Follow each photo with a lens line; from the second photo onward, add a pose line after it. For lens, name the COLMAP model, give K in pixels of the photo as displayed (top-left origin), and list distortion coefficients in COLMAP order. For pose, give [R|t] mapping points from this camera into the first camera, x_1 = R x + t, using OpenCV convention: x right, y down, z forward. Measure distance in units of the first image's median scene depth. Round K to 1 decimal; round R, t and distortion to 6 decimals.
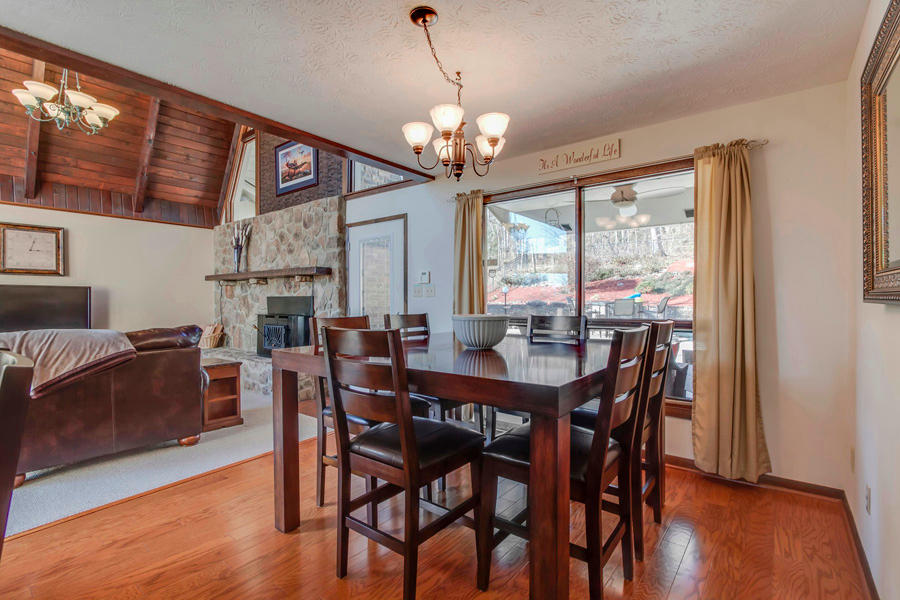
lens RADIAL K [[418.1, 0, 450.0], [0, 418.1, 300.0], [0, 0, 1]] dist [-0.017420, -0.000365]
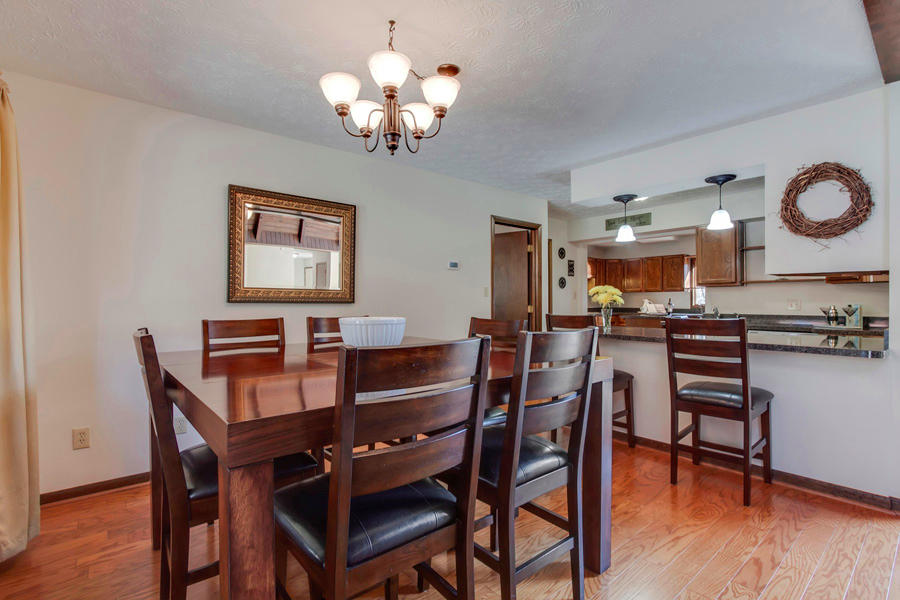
lens RADIAL K [[418.1, 0, 450.0], [0, 418.1, 300.0], [0, 0, 1]] dist [-0.017420, -0.000365]
pose [[-0.975509, 0.002596, 0.219945, -0.097823], [0.003239, 0.999991, 0.002565, -0.002906], [-0.219937, 0.003214, -0.975509, 0.651915]]
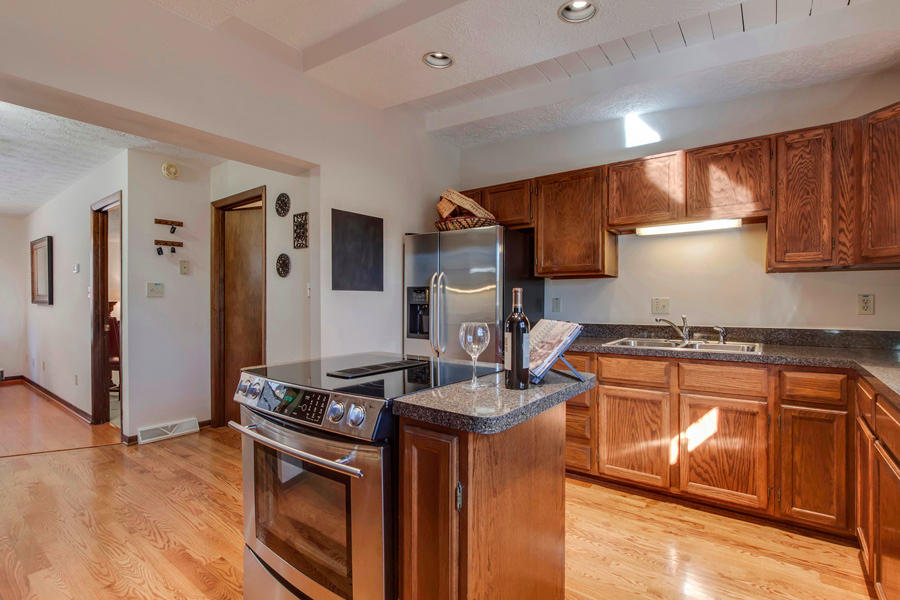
lens RADIAL K [[418.1, 0, 450.0], [0, 418.1, 300.0], [0, 0, 1]] dist [-0.017420, -0.000365]
pose [[-0.037167, 0.006209, 0.999290, -0.653692], [0.006770, 0.999959, -0.005962, 0.004153], [-0.999286, 0.006543, -0.037207, -0.608049]]
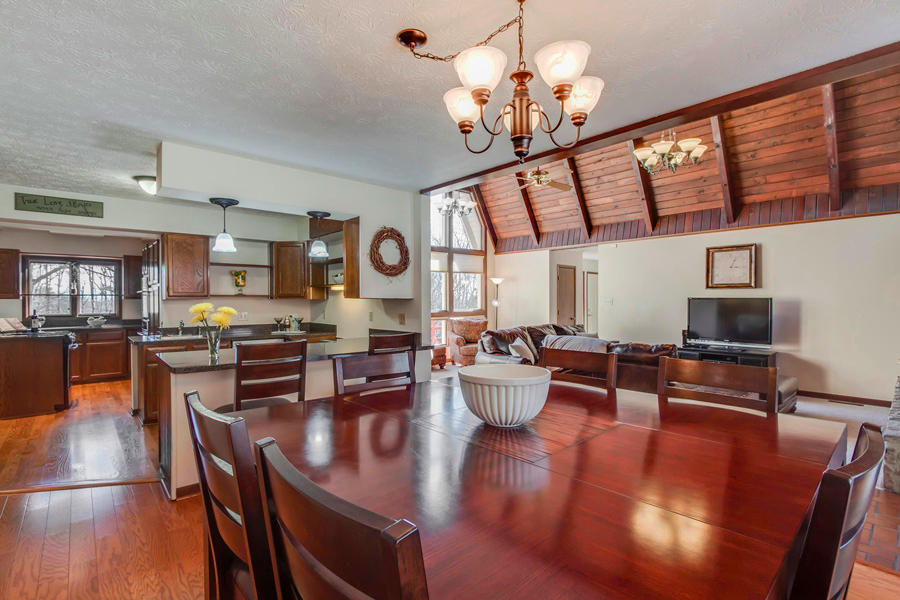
lens RADIAL K [[418.1, 0, 450.0], [0, 418.1, 300.0], [0, 0, 1]] dist [-0.017420, -0.000365]
pose [[-0.173049, 0.000801, -0.984913, 0.256162], [-0.001958, 0.999997, 0.001158, -0.025299], [0.984911, 0.002129, -0.173047, 0.377336]]
